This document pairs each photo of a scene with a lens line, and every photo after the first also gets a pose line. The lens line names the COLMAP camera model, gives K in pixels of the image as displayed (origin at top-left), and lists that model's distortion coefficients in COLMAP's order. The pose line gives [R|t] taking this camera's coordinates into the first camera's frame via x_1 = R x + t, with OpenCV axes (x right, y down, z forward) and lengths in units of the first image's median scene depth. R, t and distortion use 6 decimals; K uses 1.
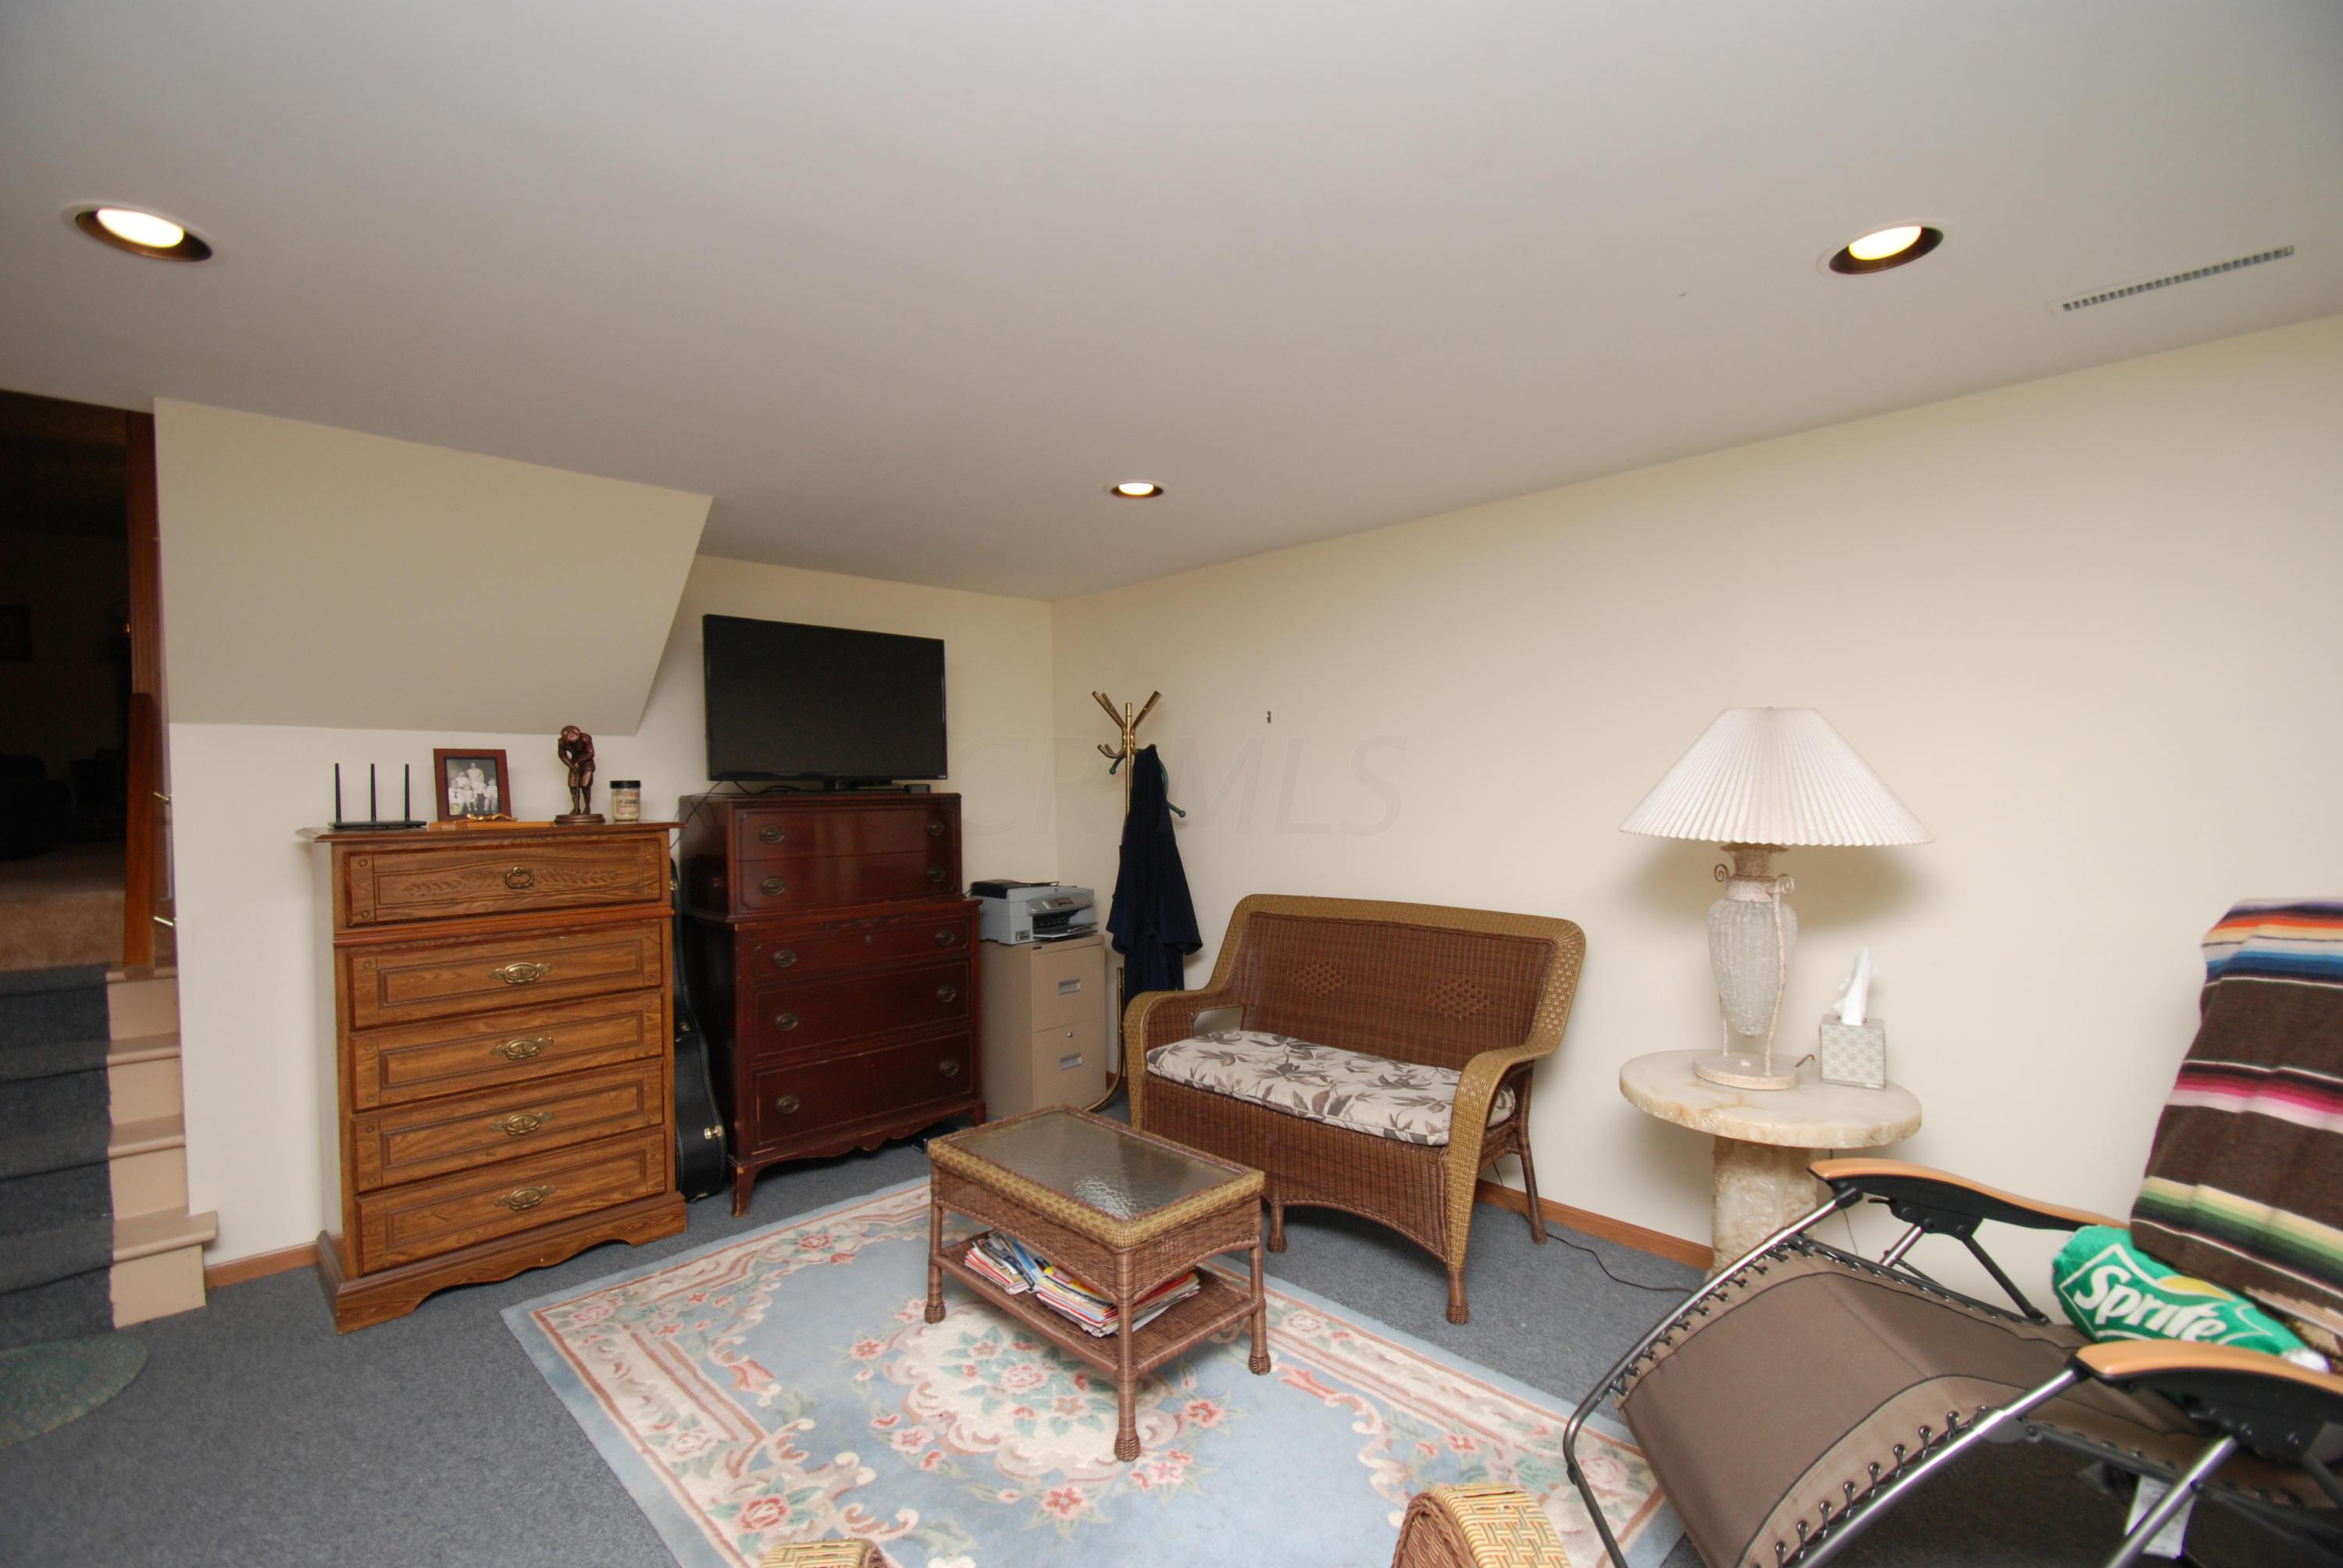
lens RADIAL K [[1028.0, 0, 1144.5], [0, 1028.0, 810.6], [0, 0, 1]] dist [-0.000178, -0.000476]
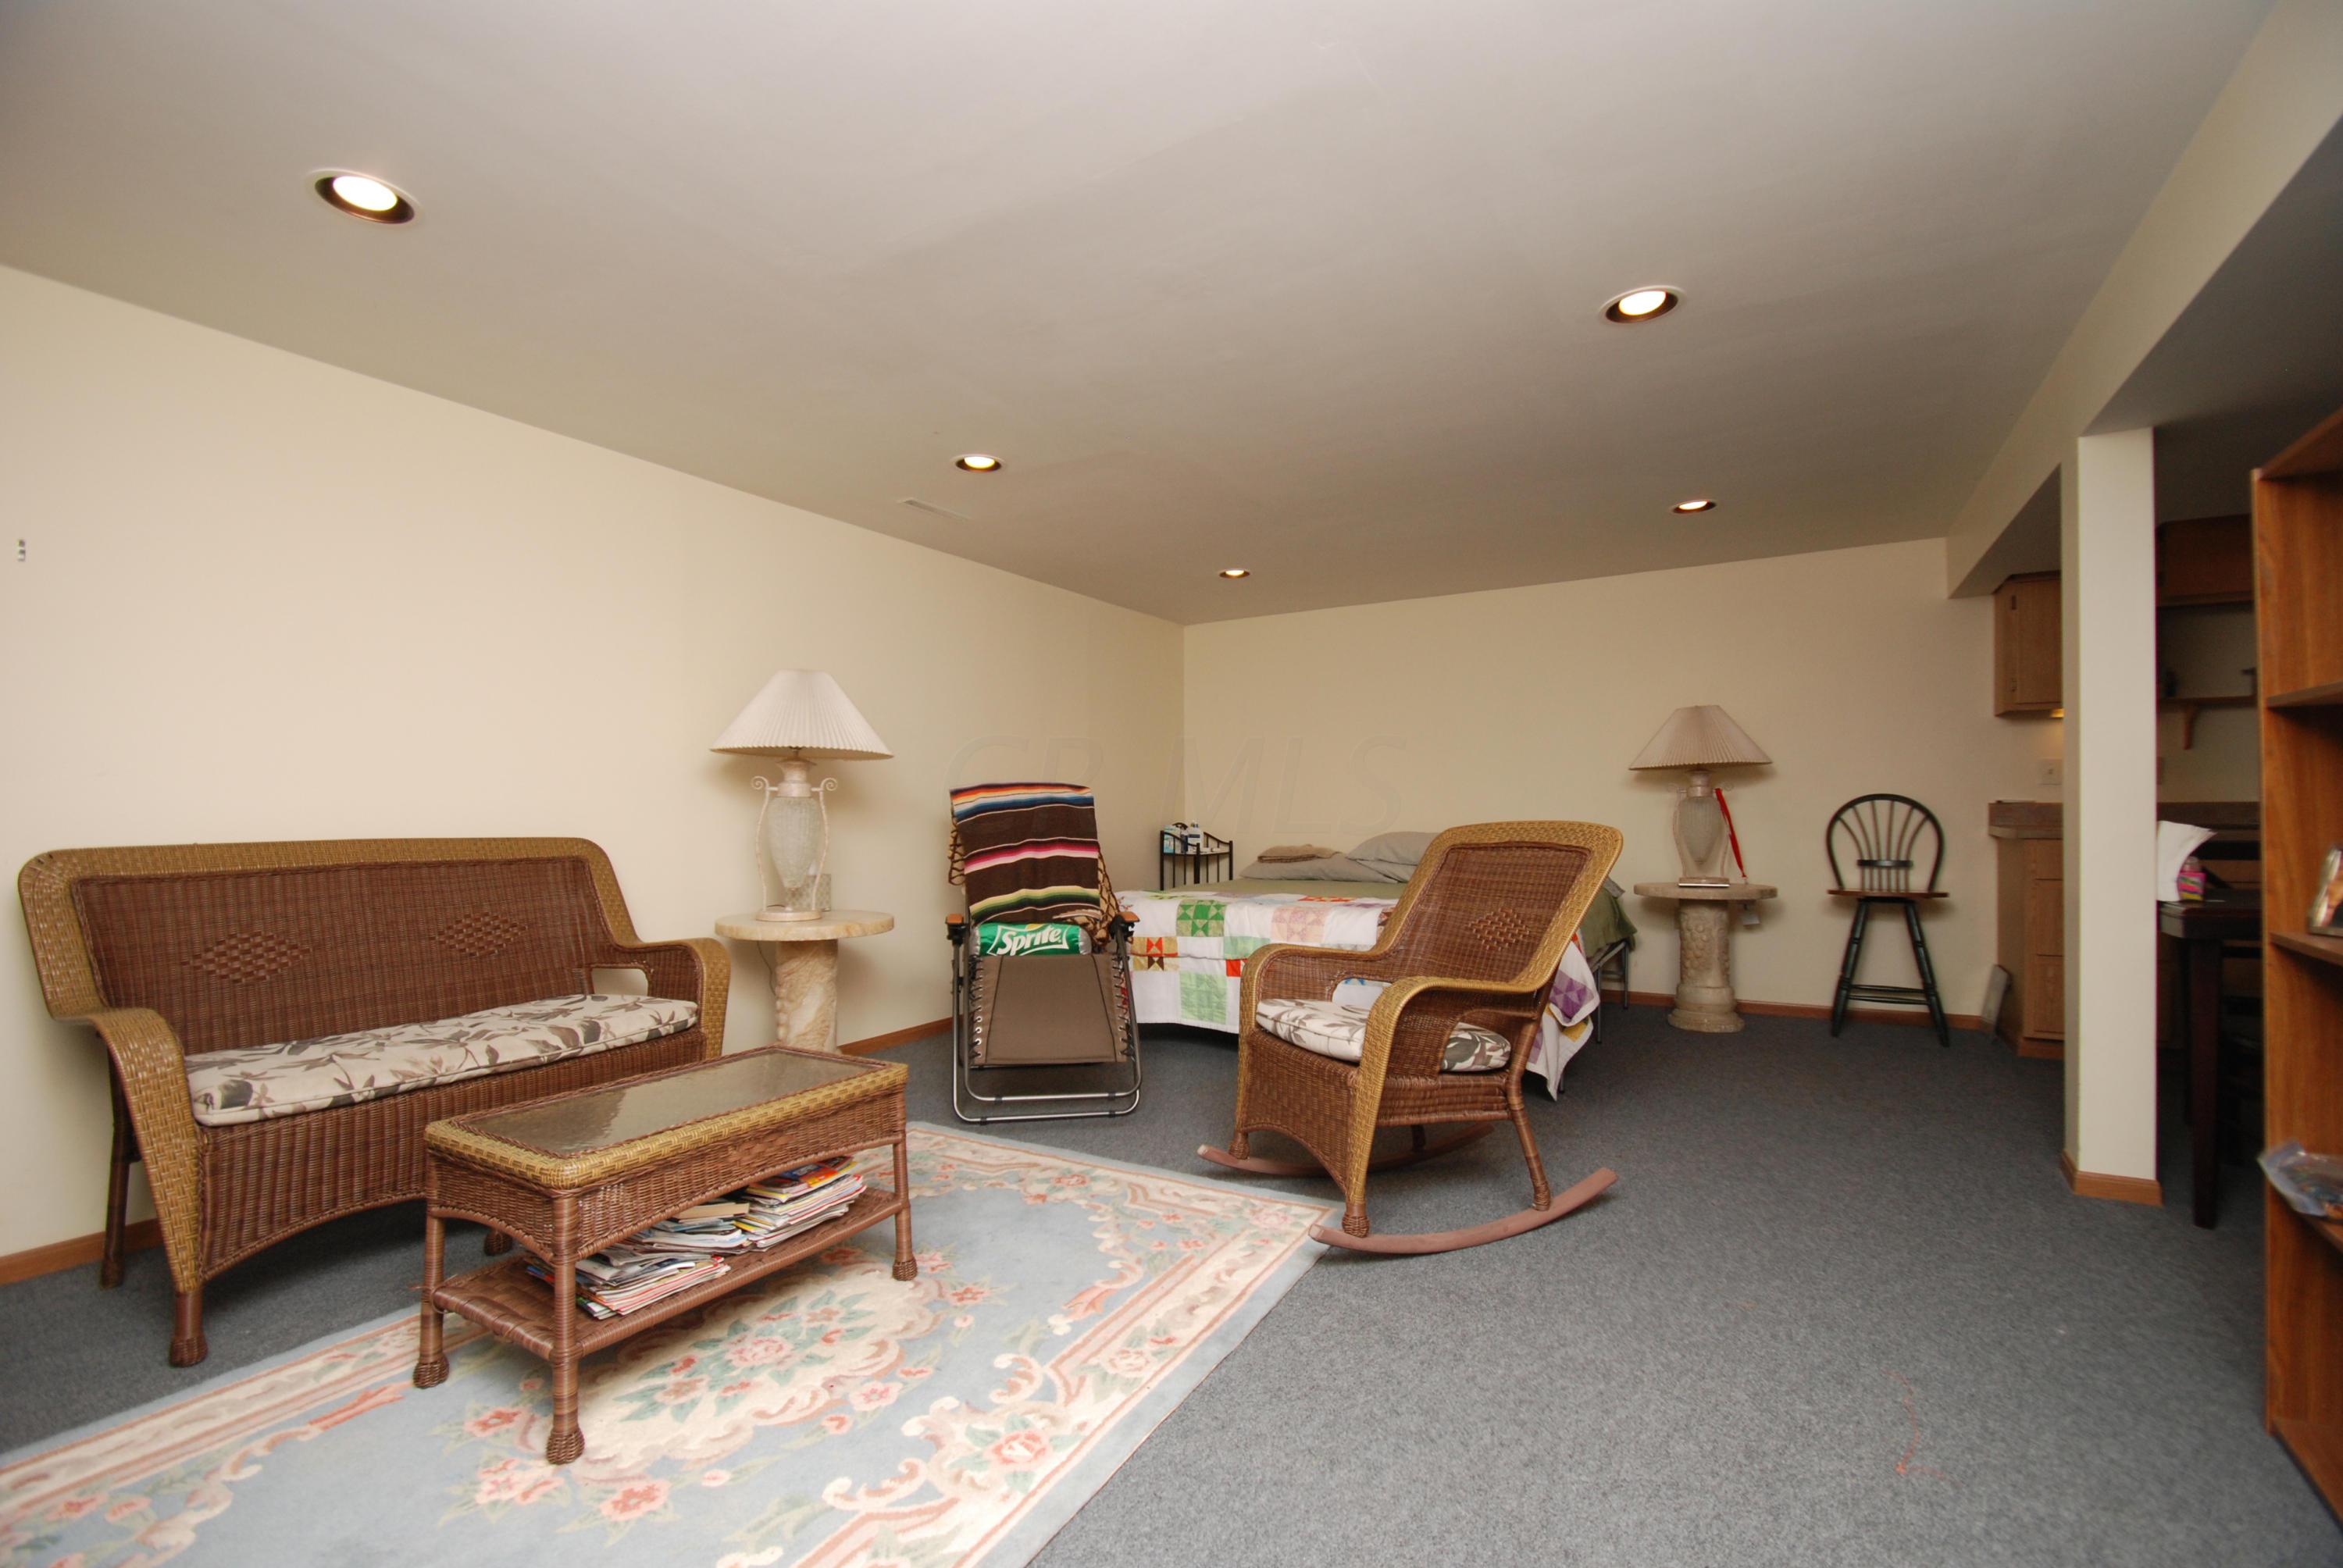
lens RADIAL K [[1028.0, 0, 1144.5], [0, 1028.0, 810.6], [0, 0, 1]] dist [-0.000178, -0.000476]
pose [[-0.257226, 0.009270, 0.966307, -1.012033], [0.021153, 0.999768, -0.003961, 0.122291], [-0.966120, 0.019422, -0.257363, 0.904271]]
